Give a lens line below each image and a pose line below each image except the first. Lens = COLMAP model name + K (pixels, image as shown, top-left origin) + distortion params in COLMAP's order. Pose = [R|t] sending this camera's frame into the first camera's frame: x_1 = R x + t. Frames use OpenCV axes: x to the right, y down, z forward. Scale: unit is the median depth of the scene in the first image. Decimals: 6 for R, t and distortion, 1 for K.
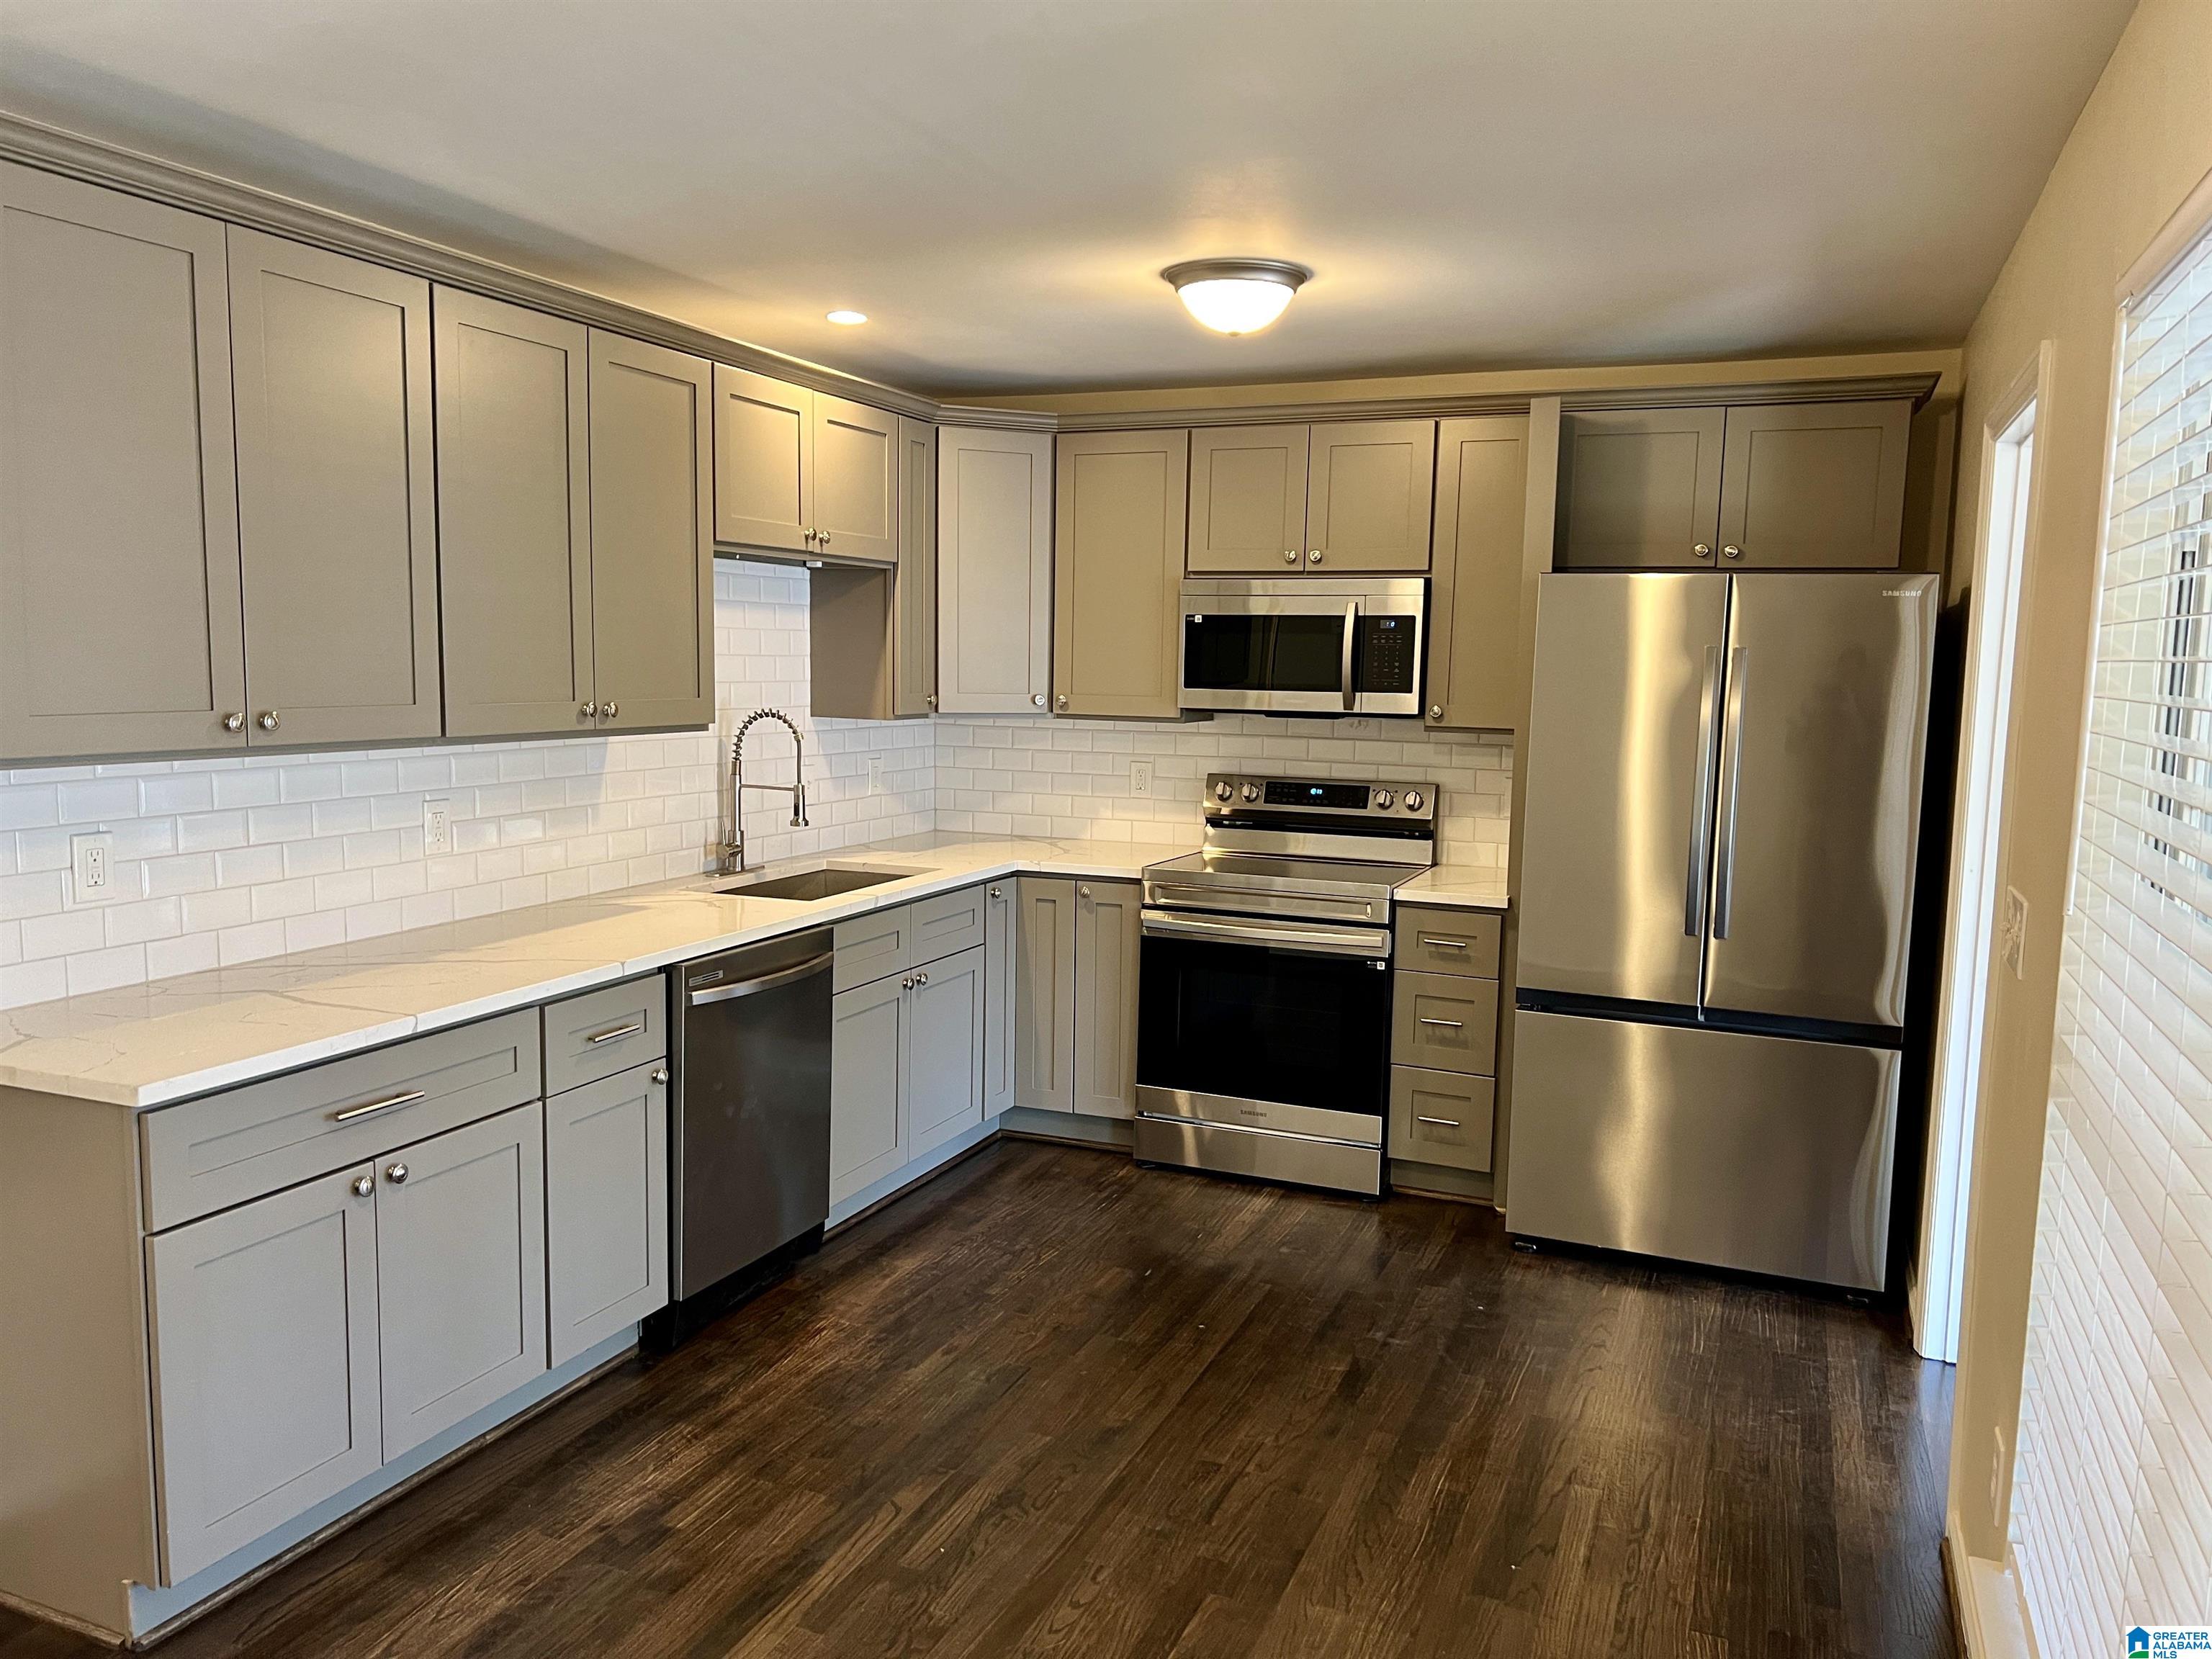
lens RADIAL K [[1654.0, 0, 1106.0], [0, 1654.0, 829.5], [0, 0, 1]] dist [-0.000176, -0.005768]
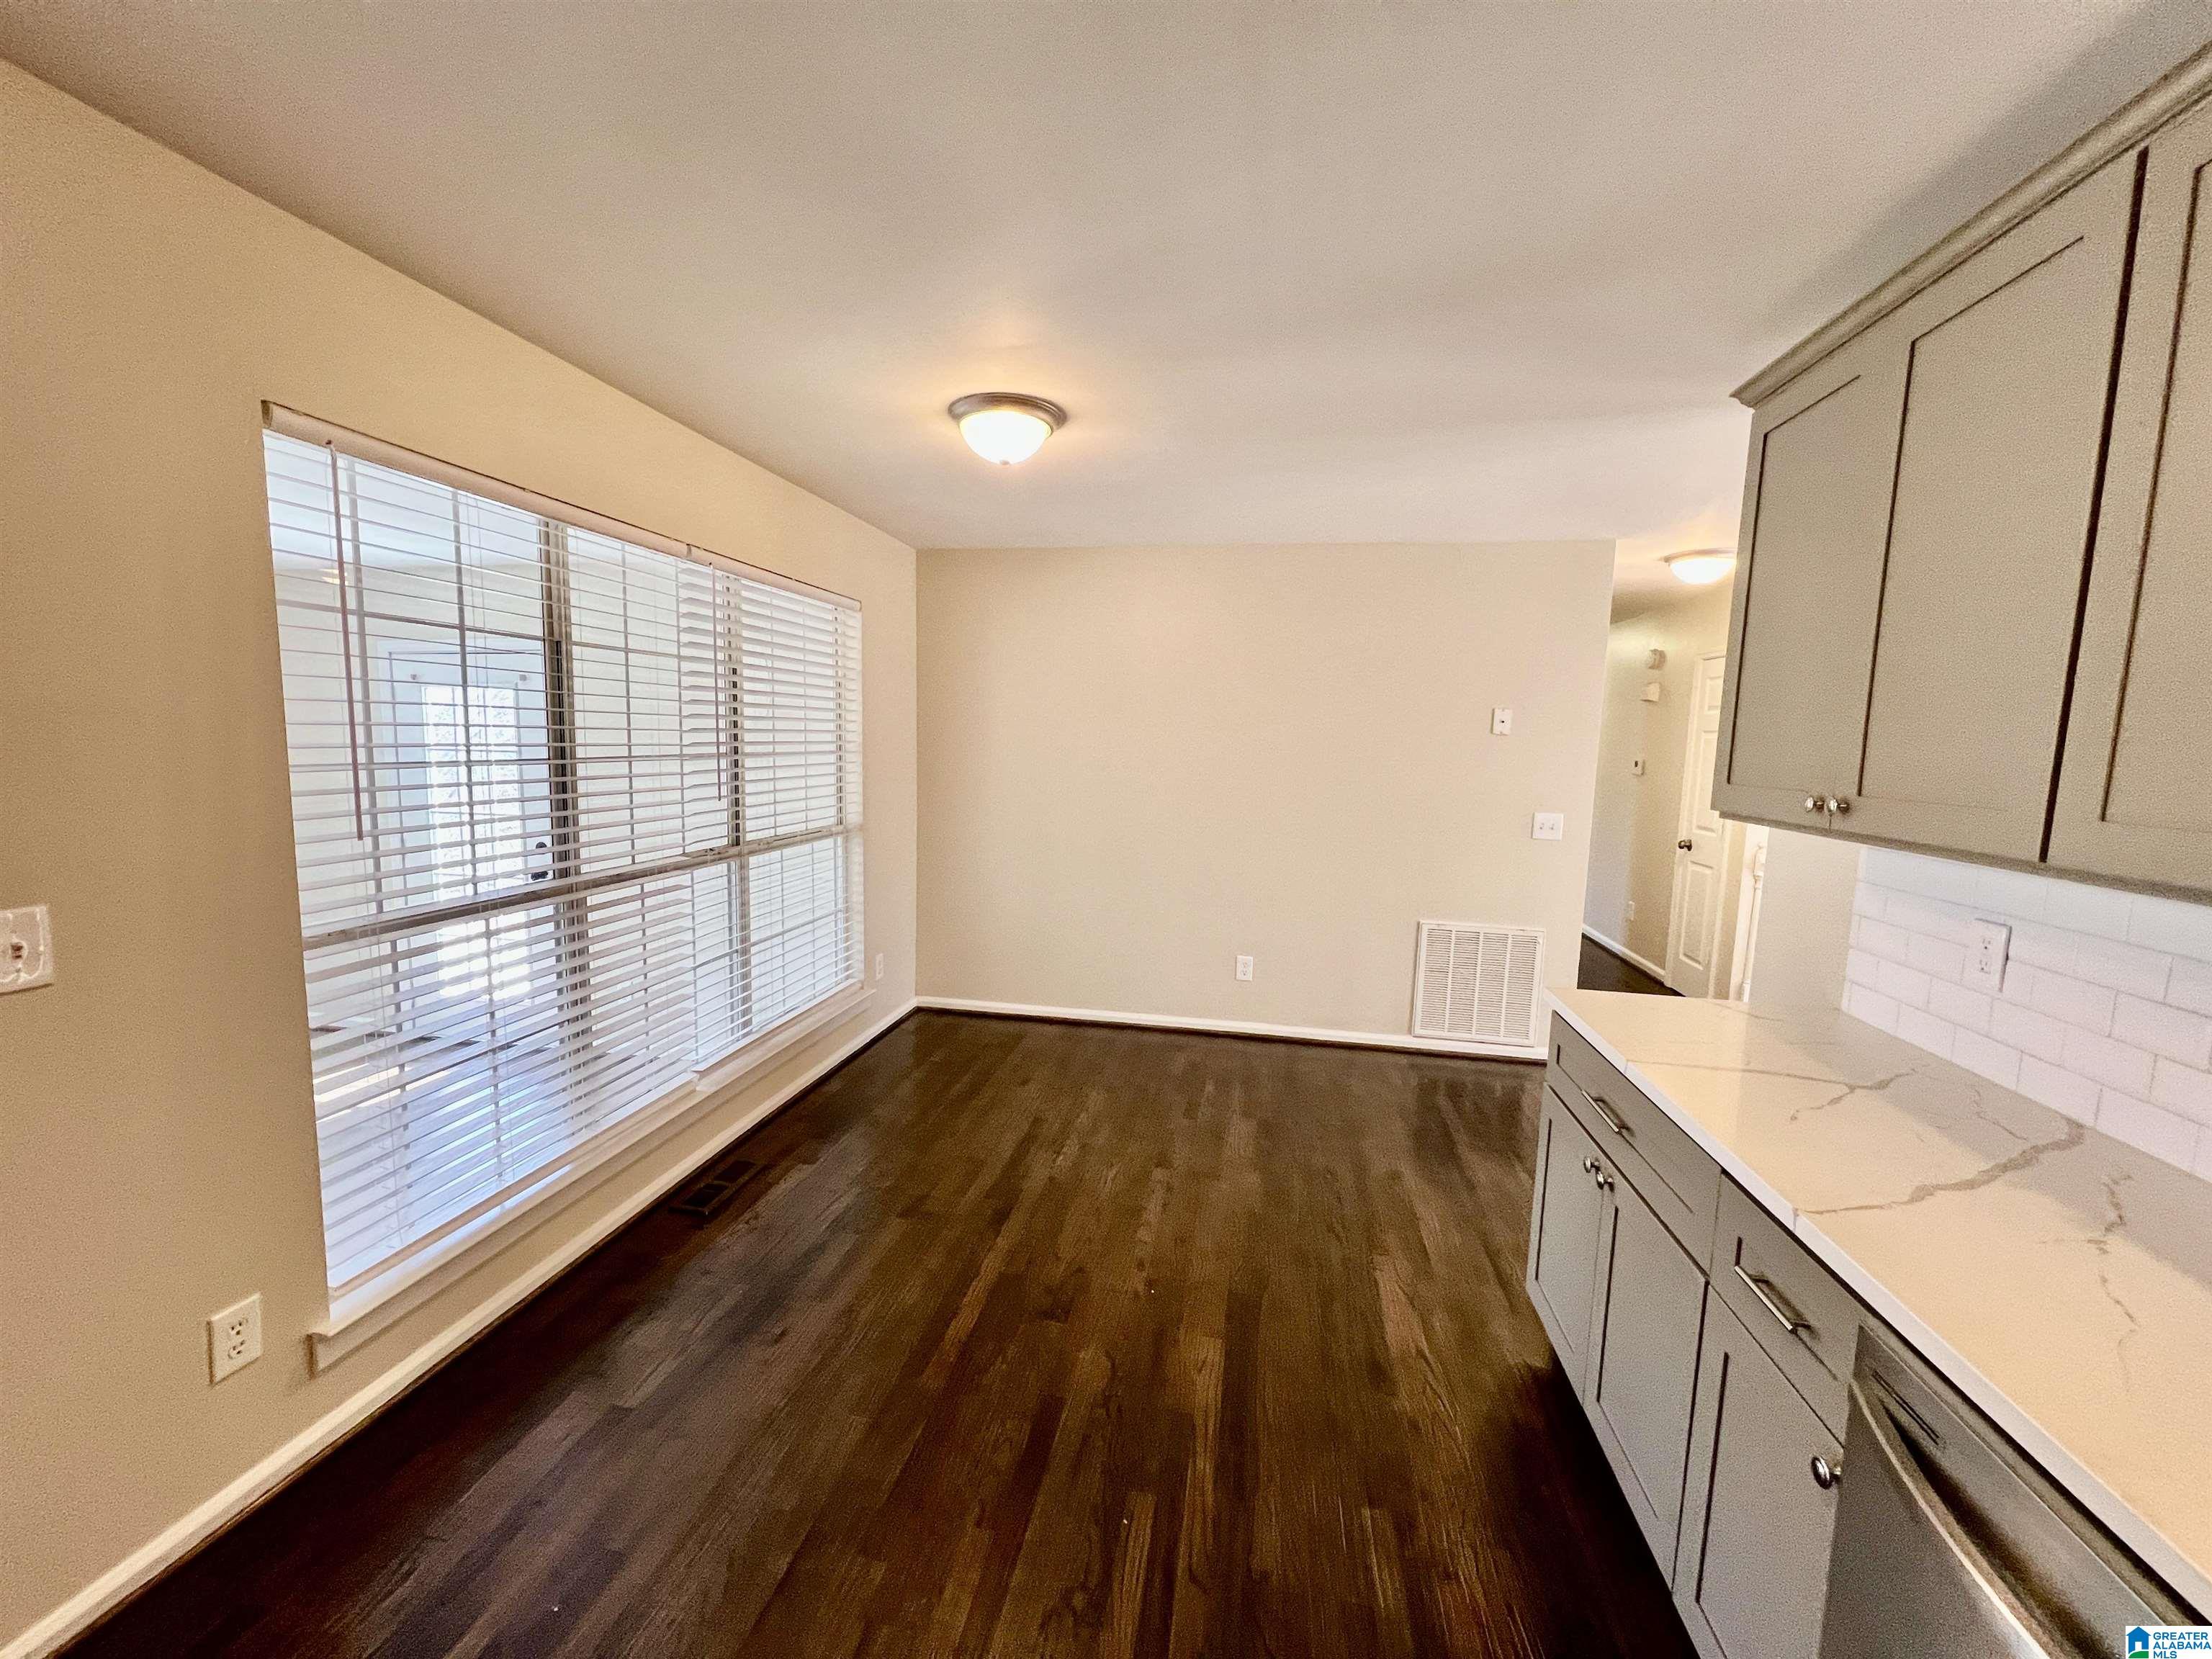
lens RADIAL K [[882.6, 0, 1106.0], [0, 882.6, 829.5], [0, 0, 1]] dist [-0.000079, 0.000157]
pose [[-0.981670, -0.041471, -0.186024, 0.028431], [-0.072080, 0.984330, 0.160934, -0.076862], [0.176435, 0.171393, -0.969276, 1.045003]]
